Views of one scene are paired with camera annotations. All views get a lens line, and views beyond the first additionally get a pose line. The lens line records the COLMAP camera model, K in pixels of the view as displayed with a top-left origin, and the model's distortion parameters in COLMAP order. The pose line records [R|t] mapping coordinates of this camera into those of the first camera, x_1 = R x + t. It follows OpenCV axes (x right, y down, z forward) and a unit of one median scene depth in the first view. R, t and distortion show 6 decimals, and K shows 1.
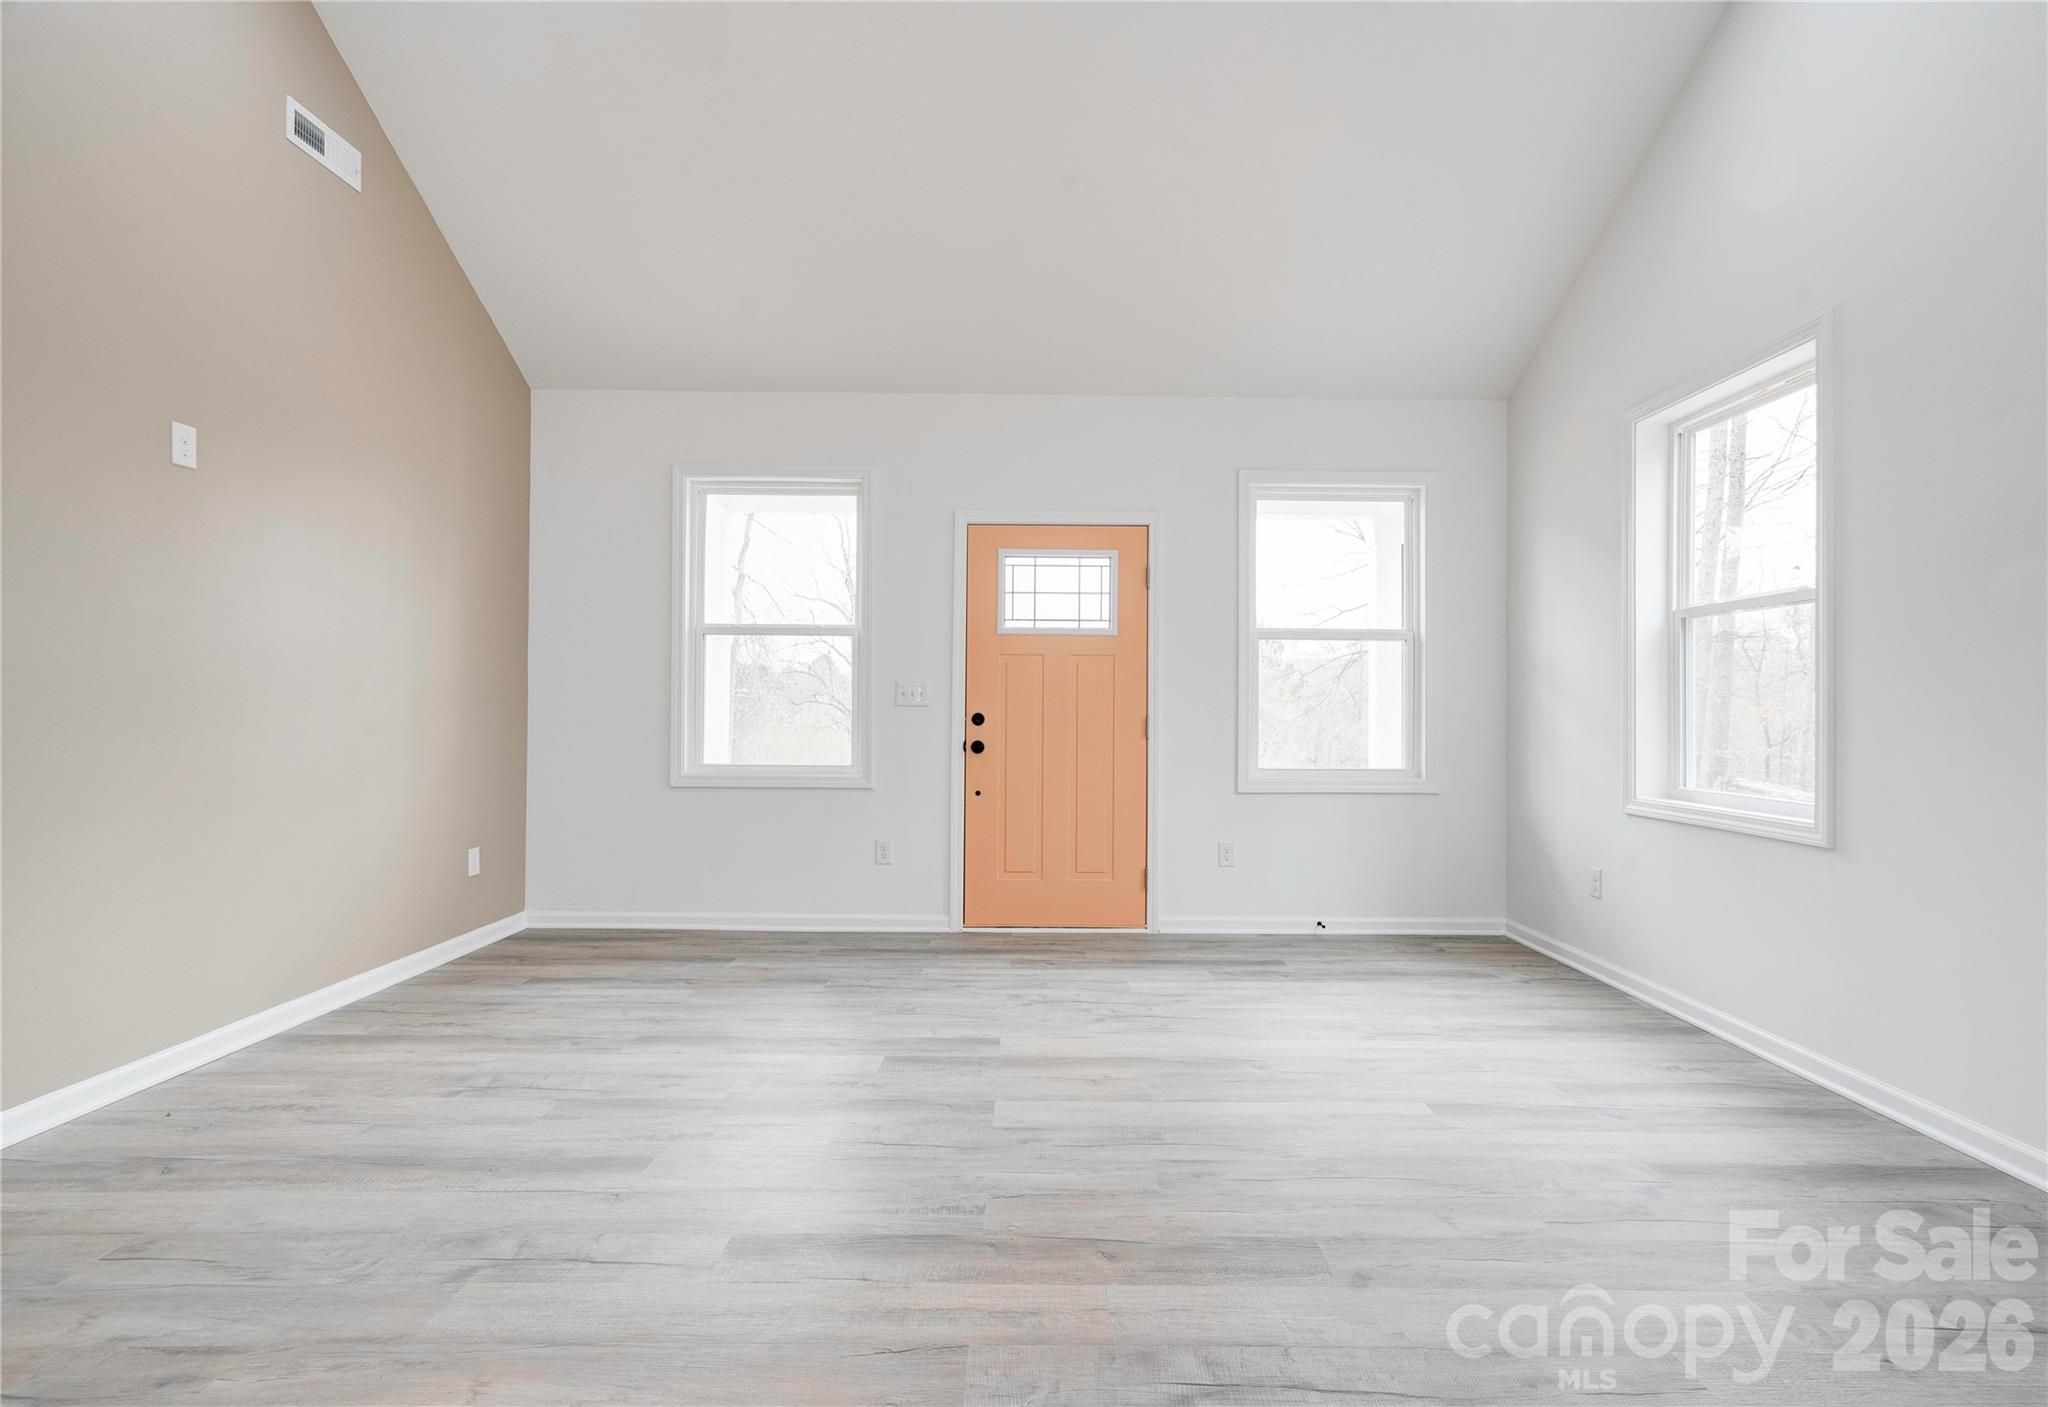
lens RADIAL K [[994.5, 0, 1021.1], [0, 994.5, 684.0], [0, 0, 1]] dist [0.021882, 0.000771]
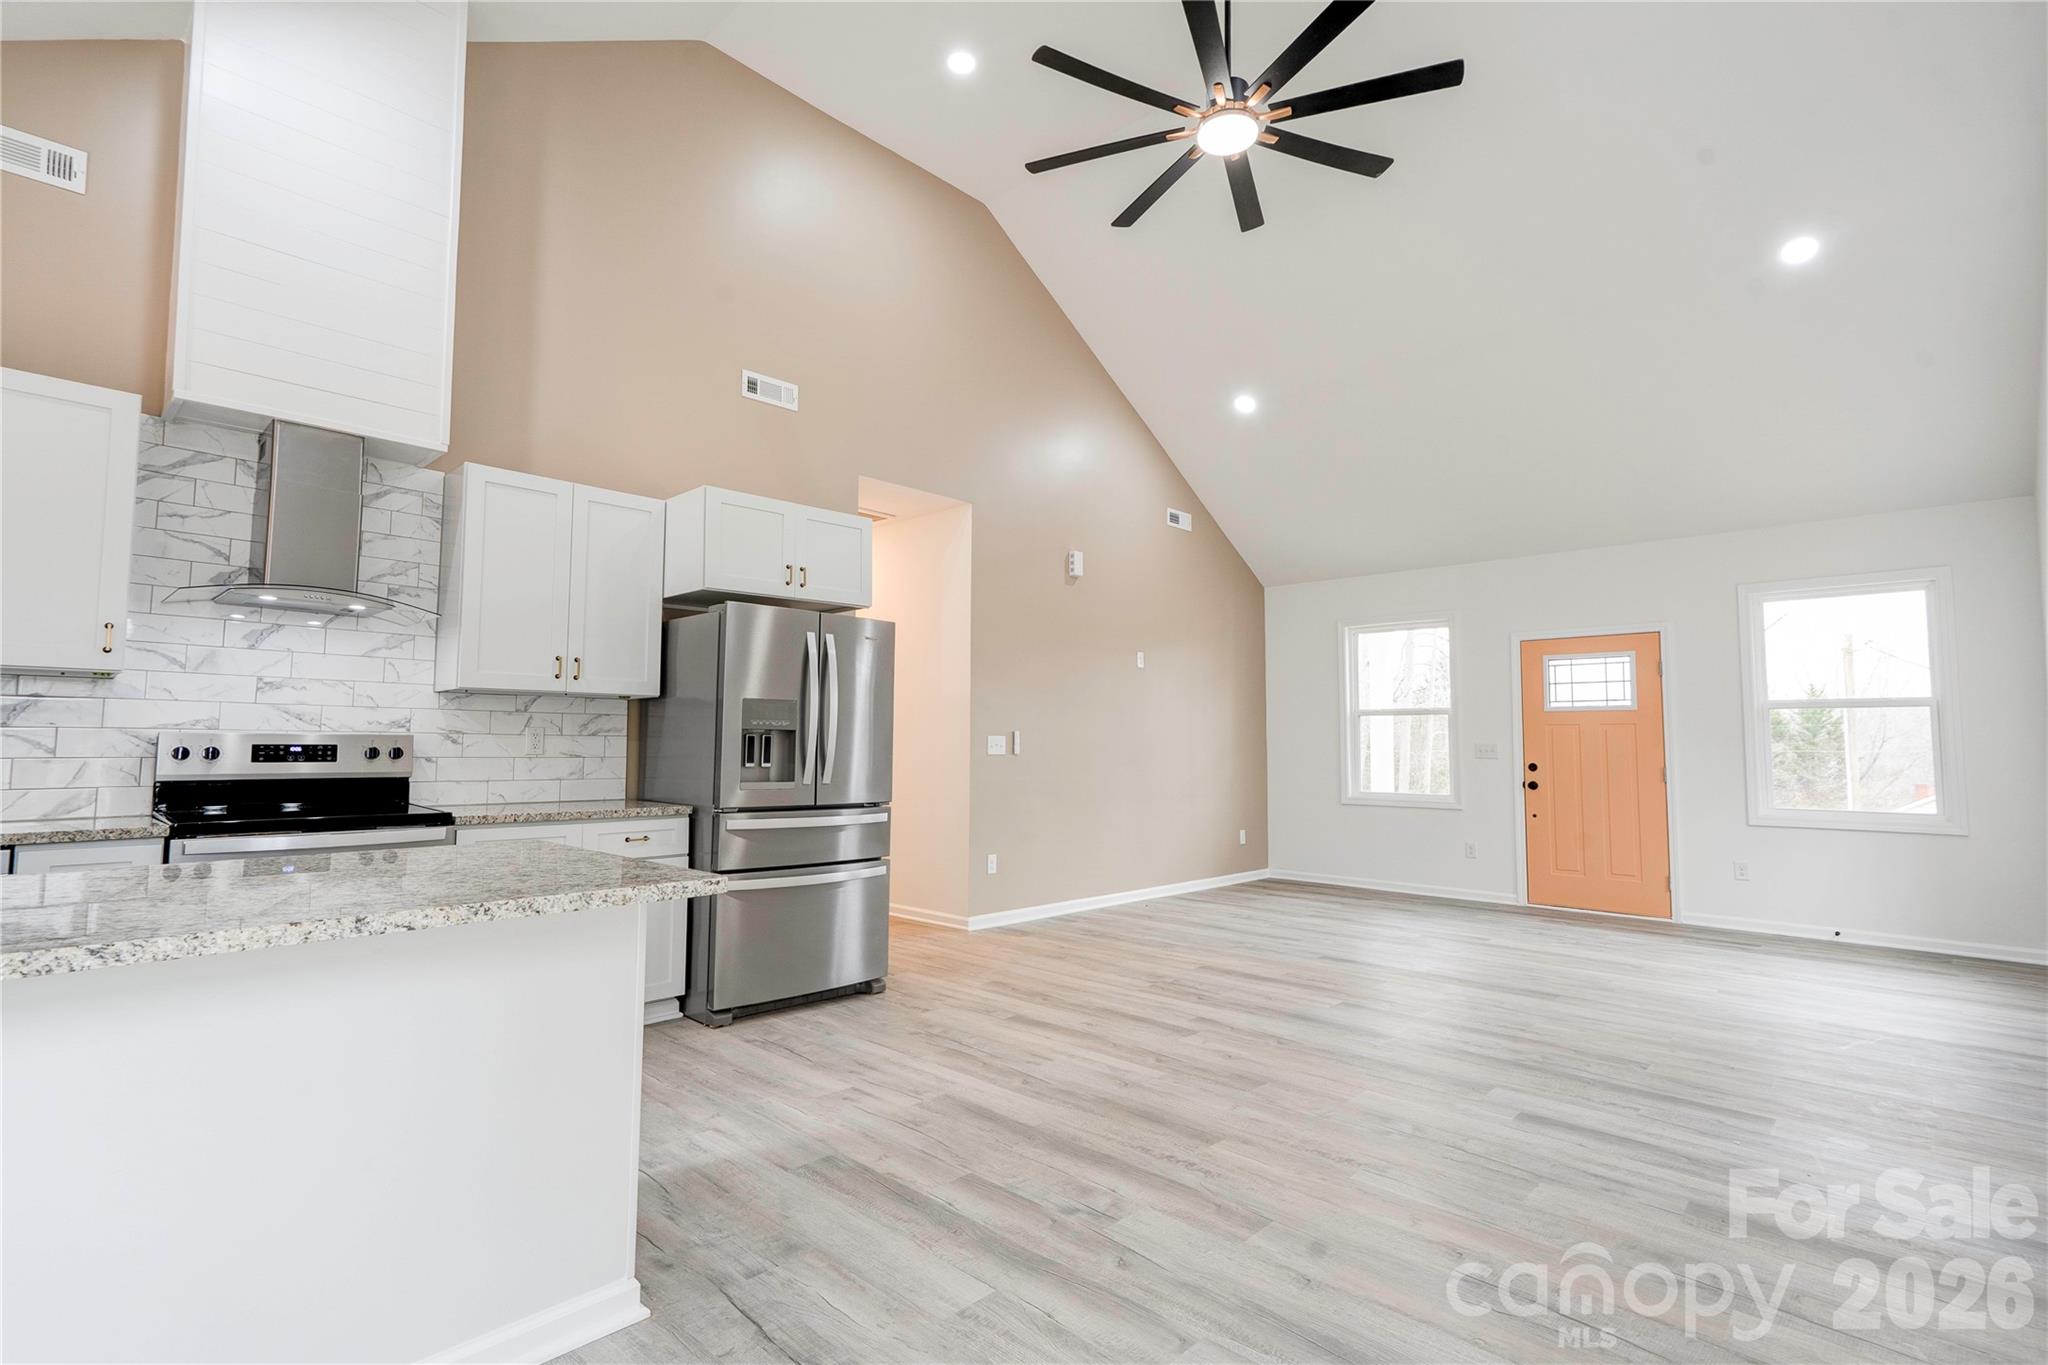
lens RADIAL K [[954.0, 0, 1018.1], [0, 954.0, 682.1], [0, 0, 1]] dist [-0.045999, 0.014984]
pose [[0.739838, -0.043381, -0.671385, 0.346424], [0.012266, 0.998623, -0.051008, -0.031043], [0.672673, 0.029503, 0.739351, -0.602801]]
